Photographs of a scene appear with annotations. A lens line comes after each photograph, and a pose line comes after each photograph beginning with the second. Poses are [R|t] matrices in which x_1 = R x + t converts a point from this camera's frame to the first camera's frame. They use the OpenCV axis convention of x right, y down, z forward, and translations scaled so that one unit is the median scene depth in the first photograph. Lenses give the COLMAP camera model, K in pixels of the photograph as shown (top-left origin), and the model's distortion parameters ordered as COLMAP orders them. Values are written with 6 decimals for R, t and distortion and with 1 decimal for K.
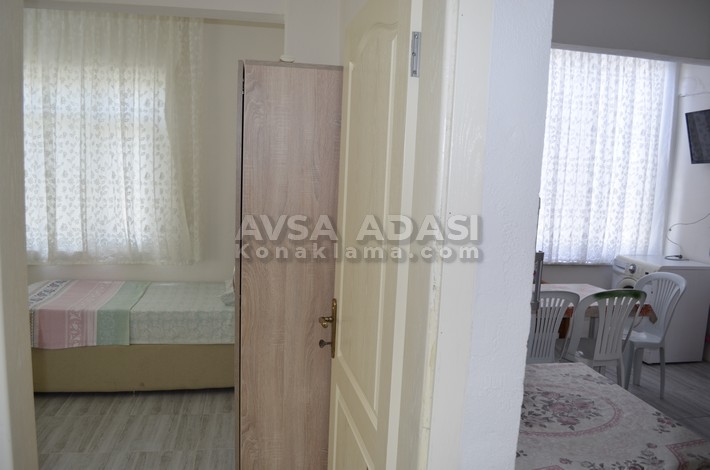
lens RADIAL K [[558.7, 0, 355.0], [0, 558.7, 235.0], [0, 0, 1]] dist [-0.077764, 0.006513]
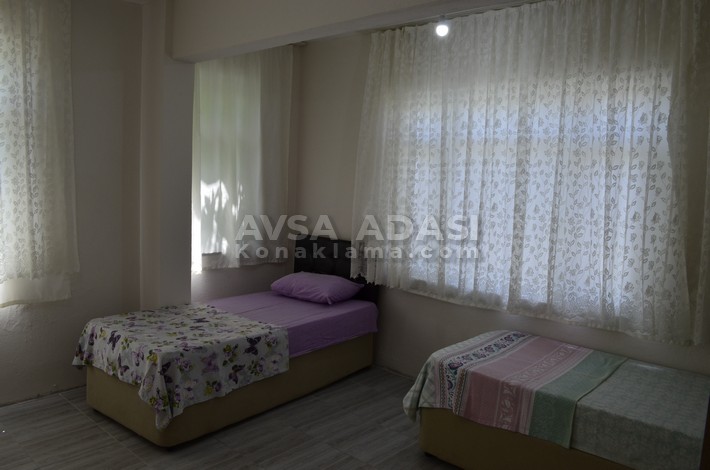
lens RADIAL K [[558.7, 0, 355.0], [0, 558.7, 235.0], [0, 0, 1]] dist [-0.077764, 0.006513]
pose [[0.615329, 0.069609, -0.785191, -0.031088], [-0.109357, 0.994000, 0.002421, -0.044272], [0.780648, 0.084377, 0.619249, 0.259112]]
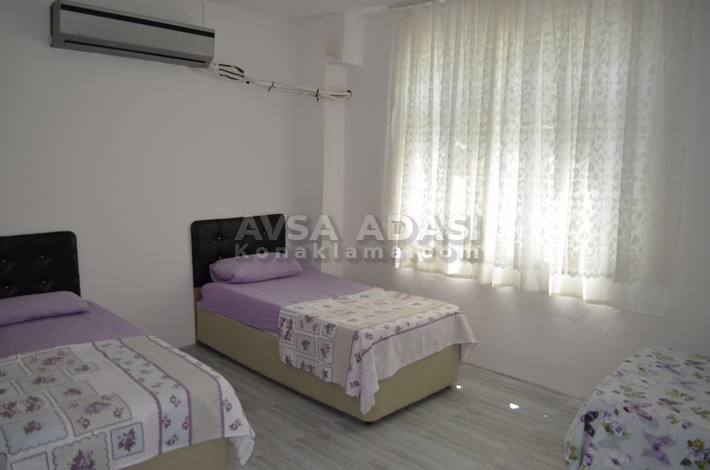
lens RADIAL K [[558.7, 0, 355.0], [0, 558.7, 235.0], [0, 0, 1]] dist [-0.077764, 0.006513]
pose [[-0.825410, 0.026101, -0.563930, -0.229270], [-0.118210, 0.968794, 0.217862, -0.114186], [0.552018, 0.246487, -0.796567, 0.790949]]
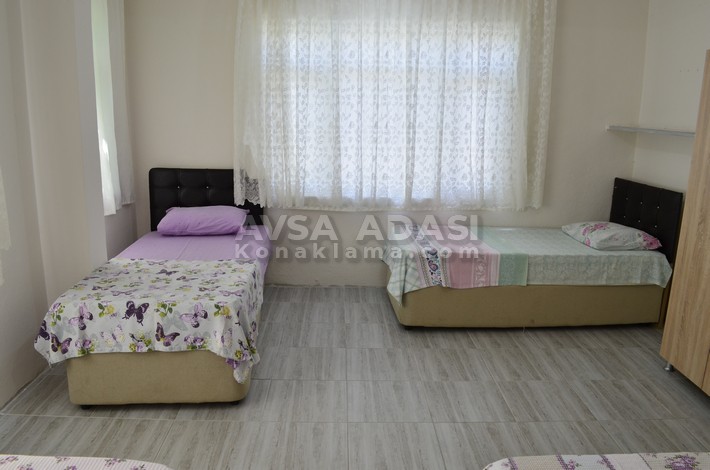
lens RADIAL K [[558.7, 0, 355.0], [0, 558.7, 235.0], [0, 0, 1]] dist [-0.077764, 0.006513]
pose [[0.989180, 0.014572, -0.145983, -0.498911], [0.000812, 0.994496, 0.104774, -0.013555], [0.146707, -0.103759, 0.983723, -0.106691]]
